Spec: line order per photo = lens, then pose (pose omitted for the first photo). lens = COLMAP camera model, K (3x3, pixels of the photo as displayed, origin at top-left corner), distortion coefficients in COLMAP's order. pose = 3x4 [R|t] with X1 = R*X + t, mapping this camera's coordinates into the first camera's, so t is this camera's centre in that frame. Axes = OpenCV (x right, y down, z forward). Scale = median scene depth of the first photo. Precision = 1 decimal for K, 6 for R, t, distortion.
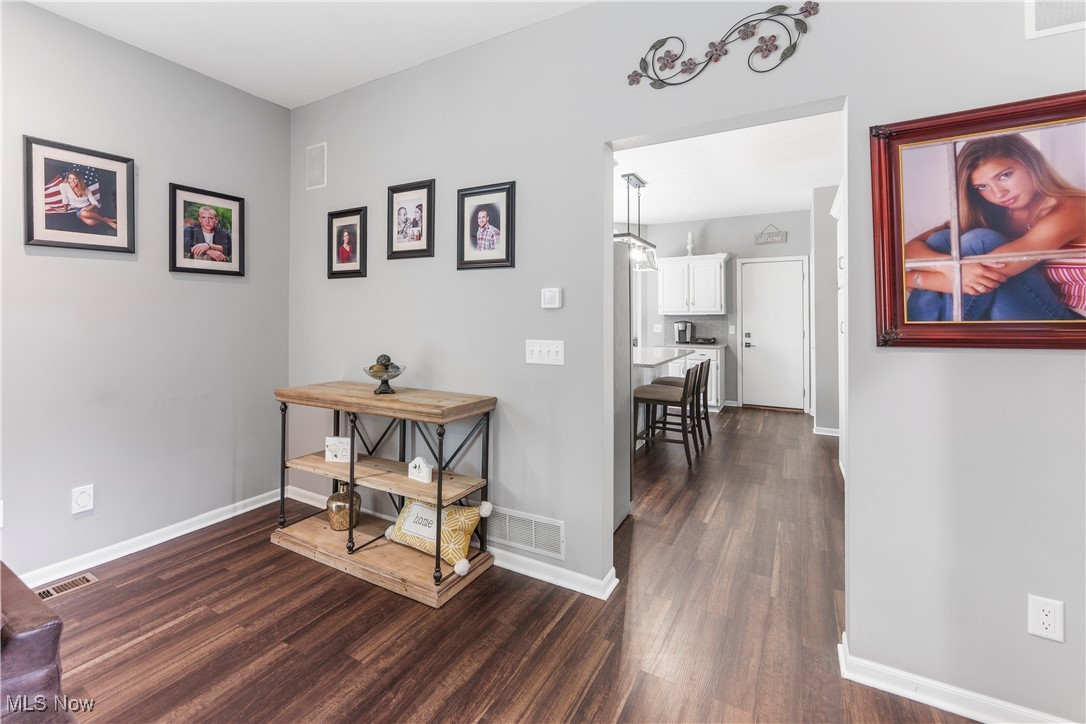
lens RADIAL K [[455.9, 0, 540.9], [0, 455.9, 311.5], [0, 0, 1]] dist [-0.000753, -0.000222]
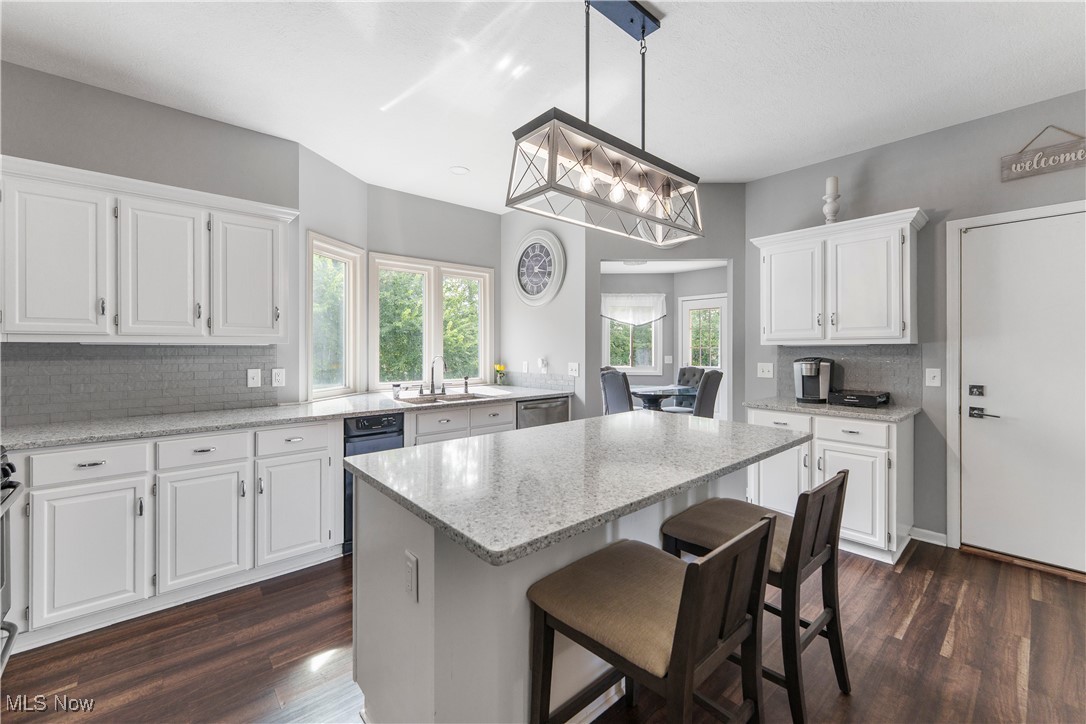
lens RADIAL K [[441.3, 0, 541.0], [0, 441.3, 348.3], [0, 0, 1]] dist [-0.000513, -0.000103]
pose [[0.941780, -0.000822, -0.336230, 0.197266], [0.005737, 0.999891, 0.013624, 0.002448], [0.336182, -0.014760, 0.941681, 0.450509]]
